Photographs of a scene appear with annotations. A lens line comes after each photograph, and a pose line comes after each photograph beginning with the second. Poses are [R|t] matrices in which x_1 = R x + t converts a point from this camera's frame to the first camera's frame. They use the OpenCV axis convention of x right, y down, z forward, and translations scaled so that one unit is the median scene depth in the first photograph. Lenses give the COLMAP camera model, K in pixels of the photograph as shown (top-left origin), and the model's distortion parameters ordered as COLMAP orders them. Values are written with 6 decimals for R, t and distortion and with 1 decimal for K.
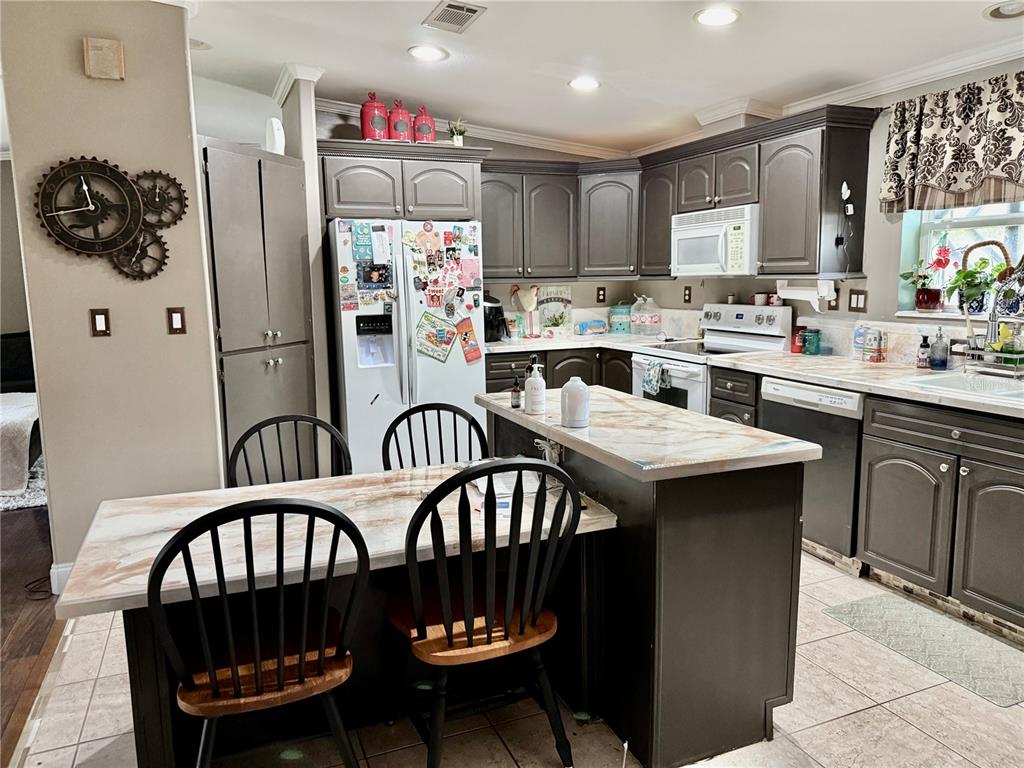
lens RADIAL K [[716.8, 0, 497.9], [0, 716.8, 393.3], [0, 0, 1]] dist [0.044853, -0.066775]
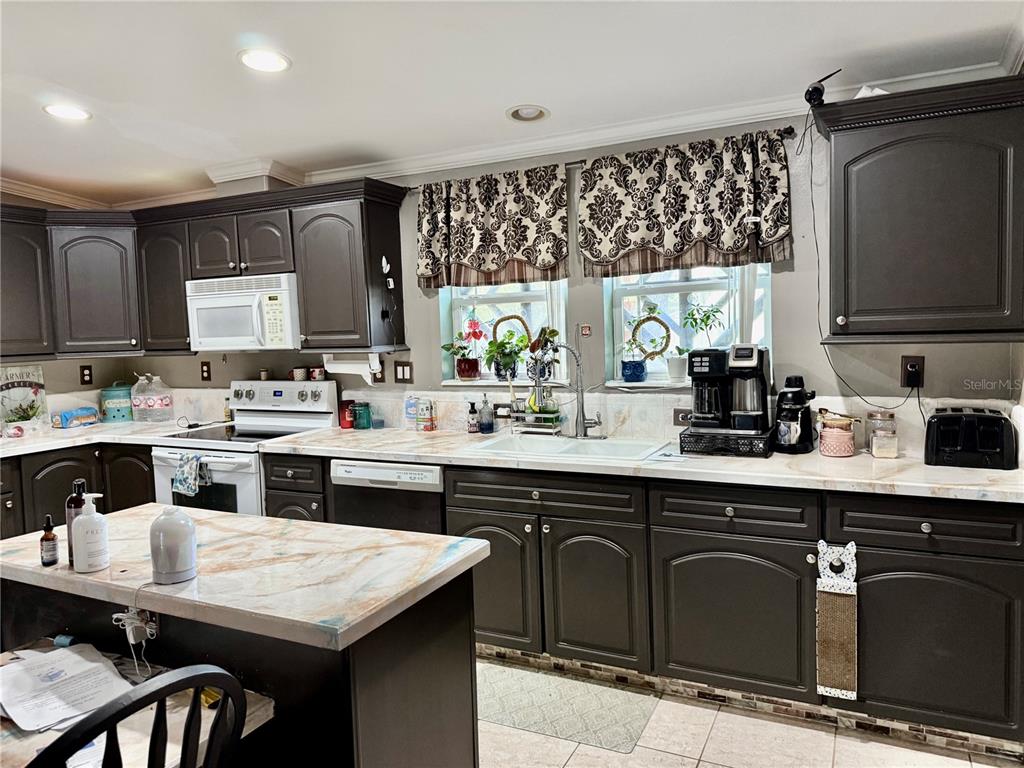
lens RADIAL K [[716.8, 0, 505.0], [0, 716.8, 376.2], [0, 0, 1]] dist [0.044853, -0.066775]
pose [[0.743098, -0.047297, 0.667509, -0.067126], [0.125471, 0.989656, -0.069555, -0.035553], [-0.657315, 0.135439, 0.741345, 0.166816]]
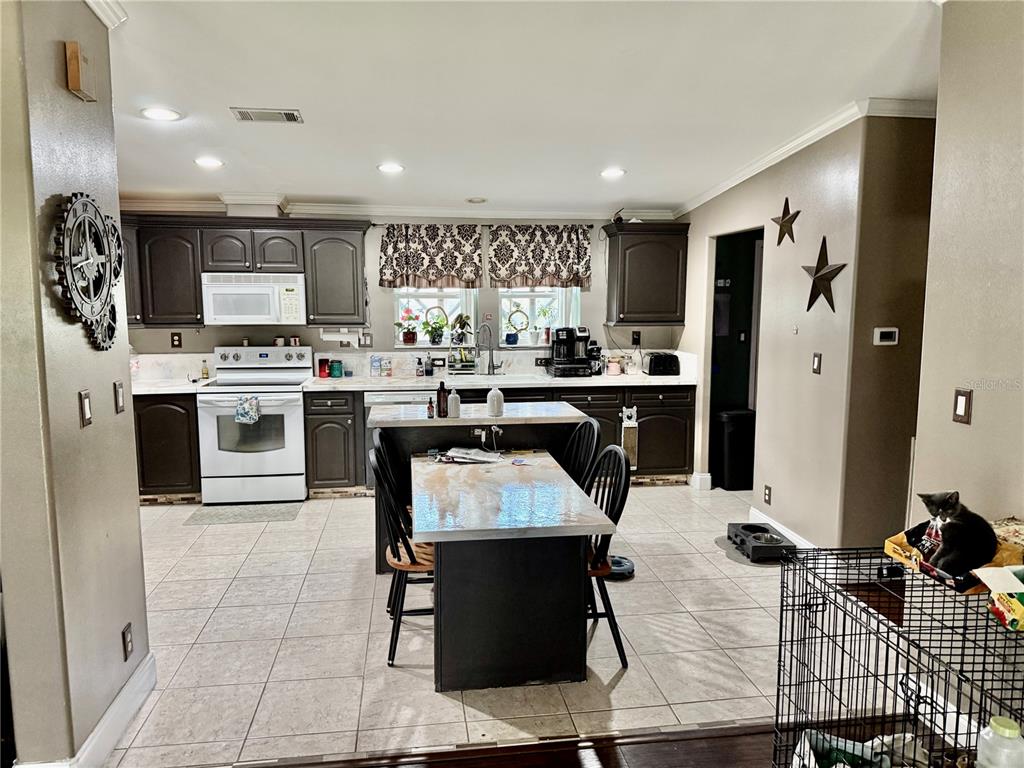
lens RADIAL K [[716.8, 0, 516.6], [0, 716.8, 386.4], [0, 0, 1]] dist [0.044853, -0.066775]
pose [[0.212445, -0.095735, 0.972472, -0.991478], [0.153931, 0.986043, 0.063443, -0.078449], [-0.964973, 0.136215, 0.224216, 0.347126]]
